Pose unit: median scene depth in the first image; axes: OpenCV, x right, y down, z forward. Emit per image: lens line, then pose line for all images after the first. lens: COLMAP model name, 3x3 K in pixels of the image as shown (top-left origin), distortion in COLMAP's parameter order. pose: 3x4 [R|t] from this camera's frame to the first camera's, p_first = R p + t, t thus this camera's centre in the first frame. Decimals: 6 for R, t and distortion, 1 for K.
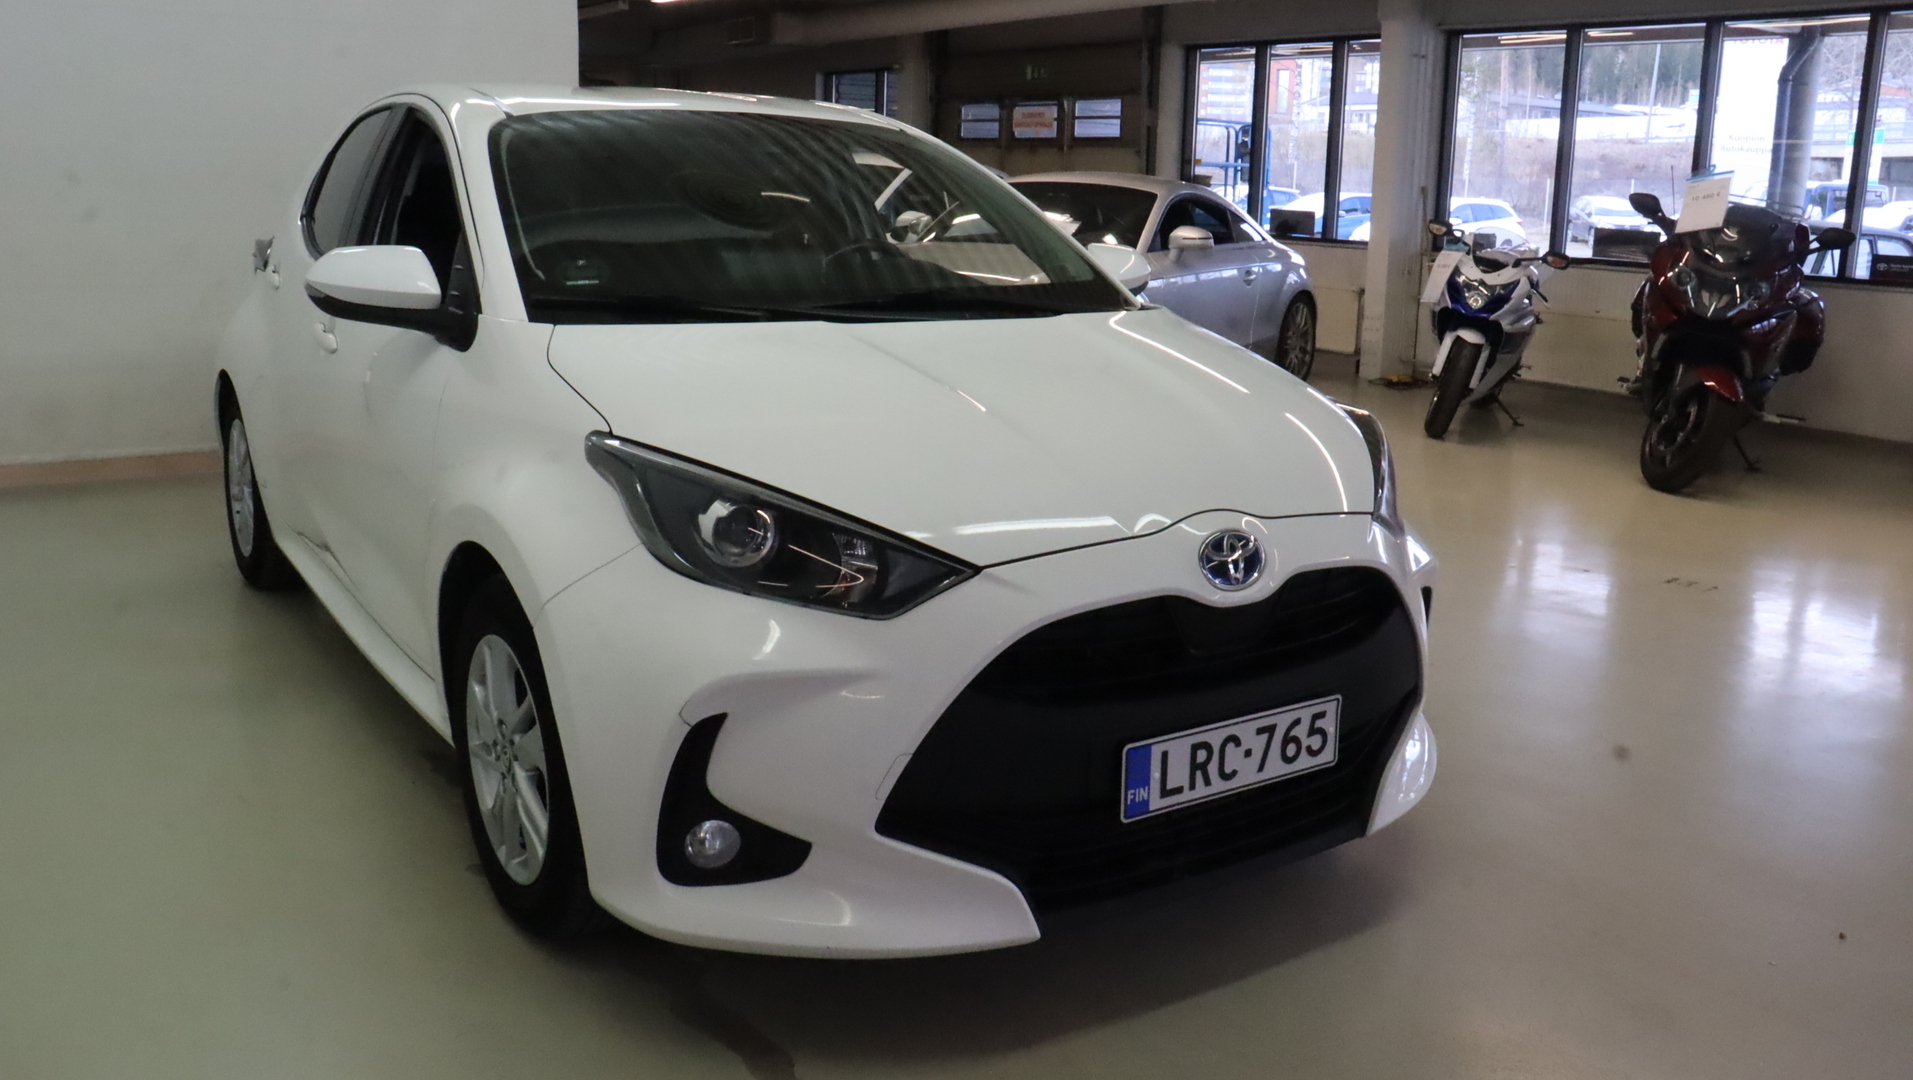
lens RADIAL K [[1595.8, 0, 955.7], [0, 1595.8, 491.7], [0, 0, 1]] dist [-0.180864, 0.133764]
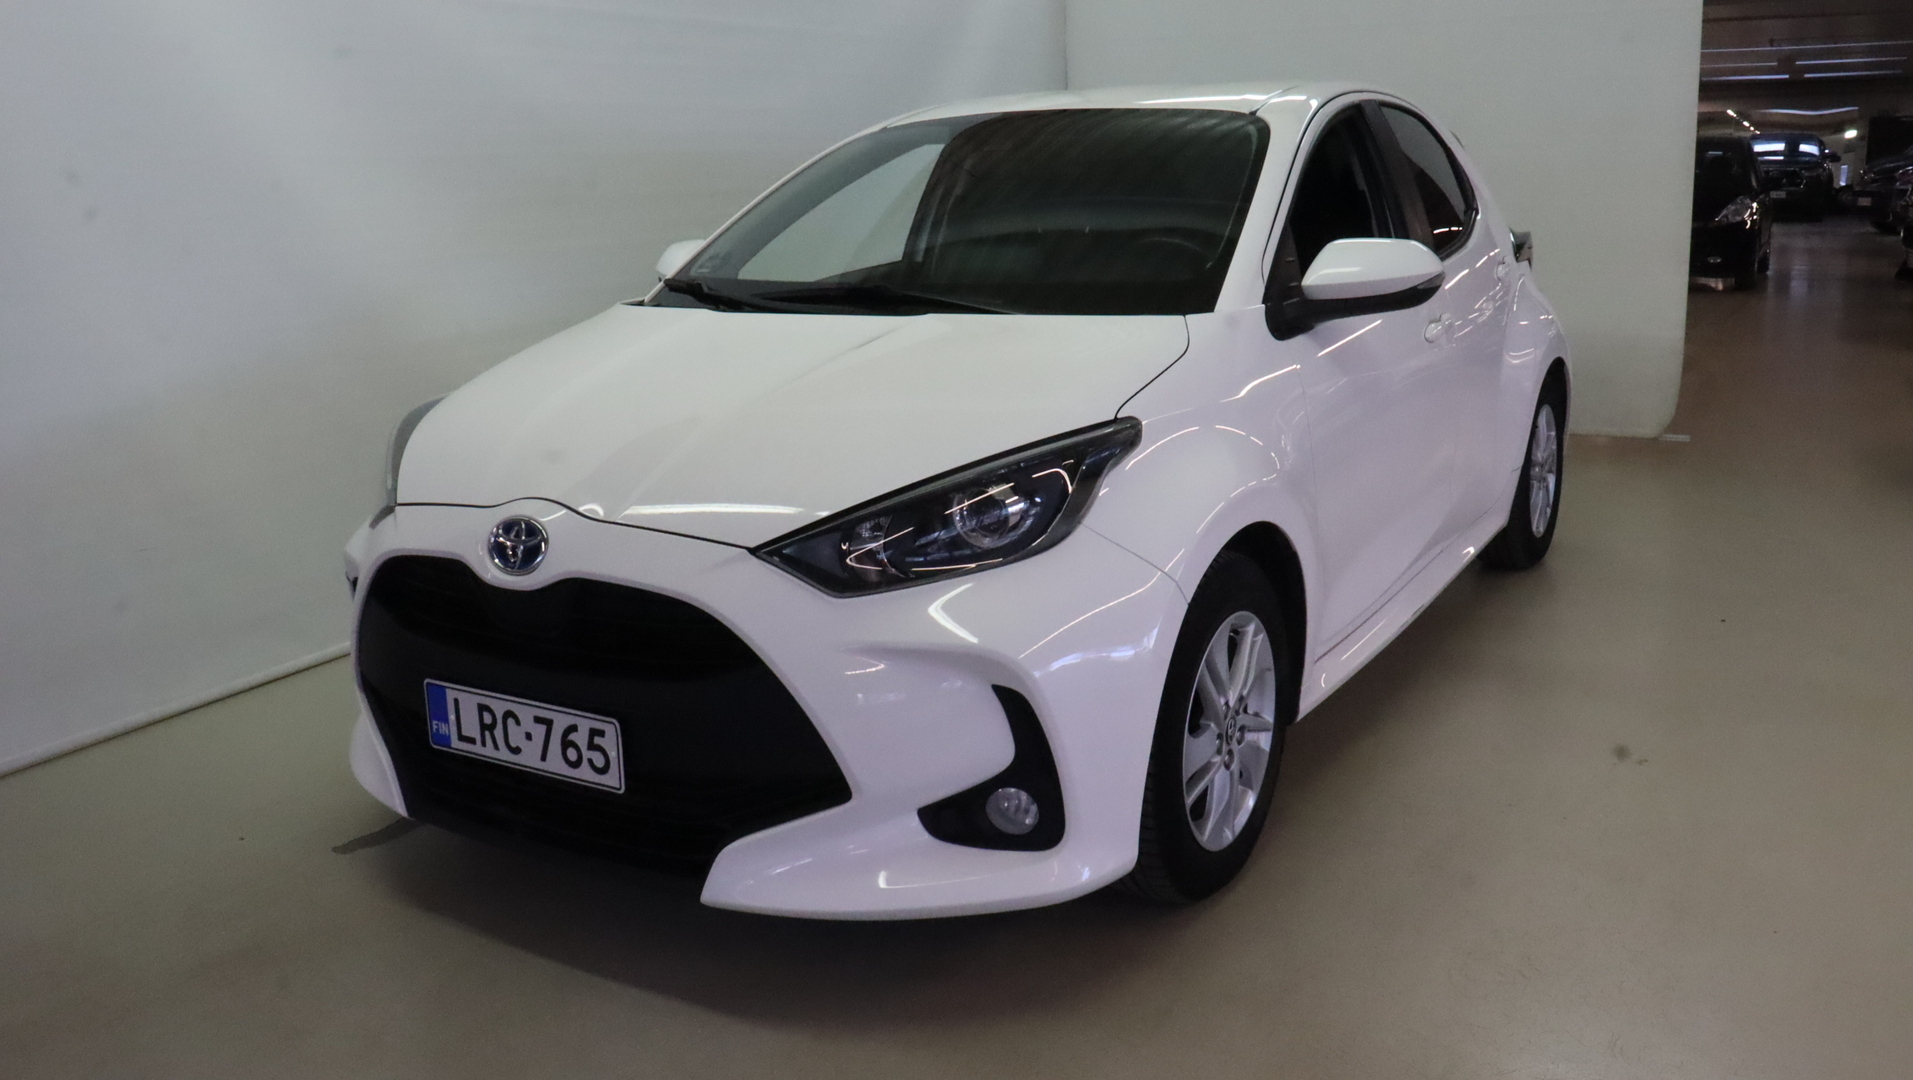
lens RADIAL K [[1595.8, 0, 955.7], [0, 1595.8, 491.7], [0, 0, 1]] dist [-0.180864, 0.133764]
pose [[0.414742, 0.139666, -0.899157, 1.182427], [-0.132344, 0.986902, 0.092251, -0.121804], [0.900264, 0.080738, 0.427793, 0.787432]]
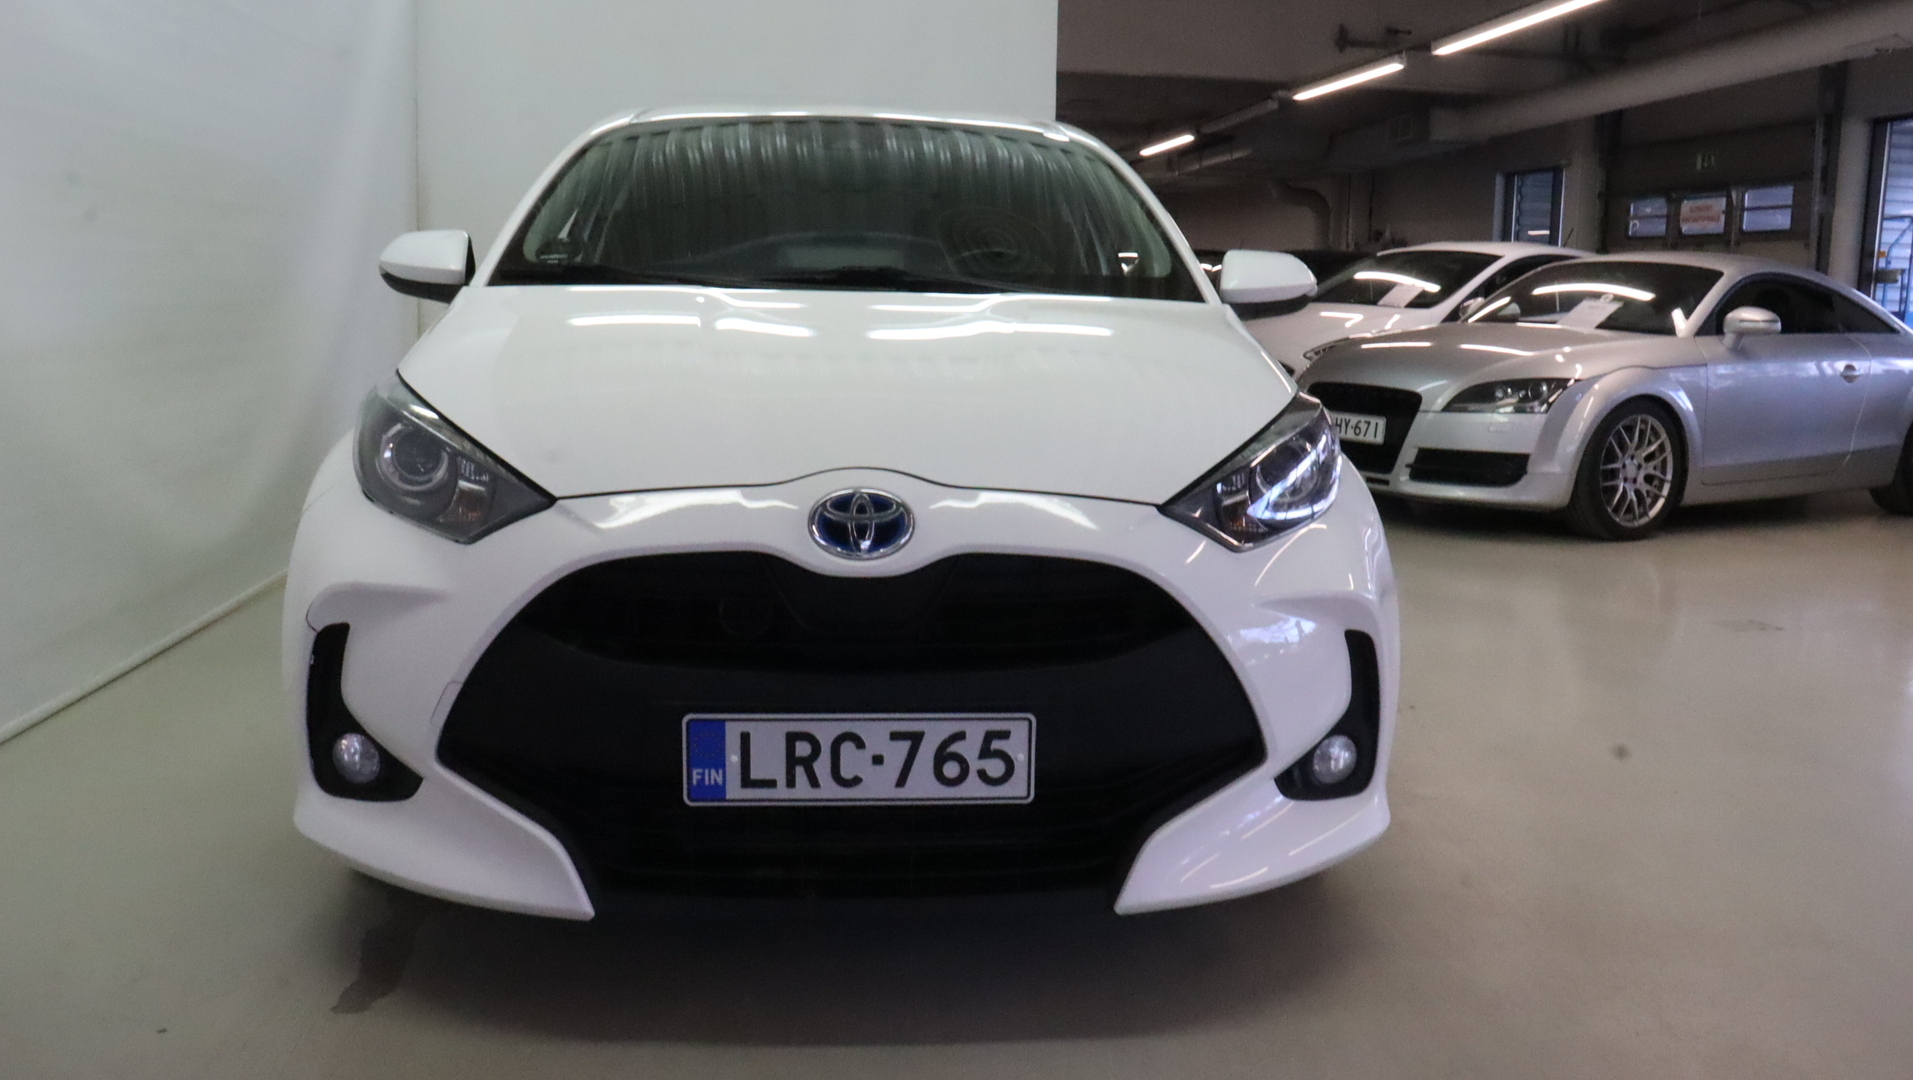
lens RADIAL K [[1595.8, 0, 955.7], [0, 1595.8, 491.7], [0, 0, 1]] dist [-0.180864, 0.133764]
pose [[0.873955, 0.053498, -0.483054, 0.609681], [-0.092791, 0.994007, -0.057794, 0.068240], [0.477067, 0.095333, 0.873681, 0.268628]]
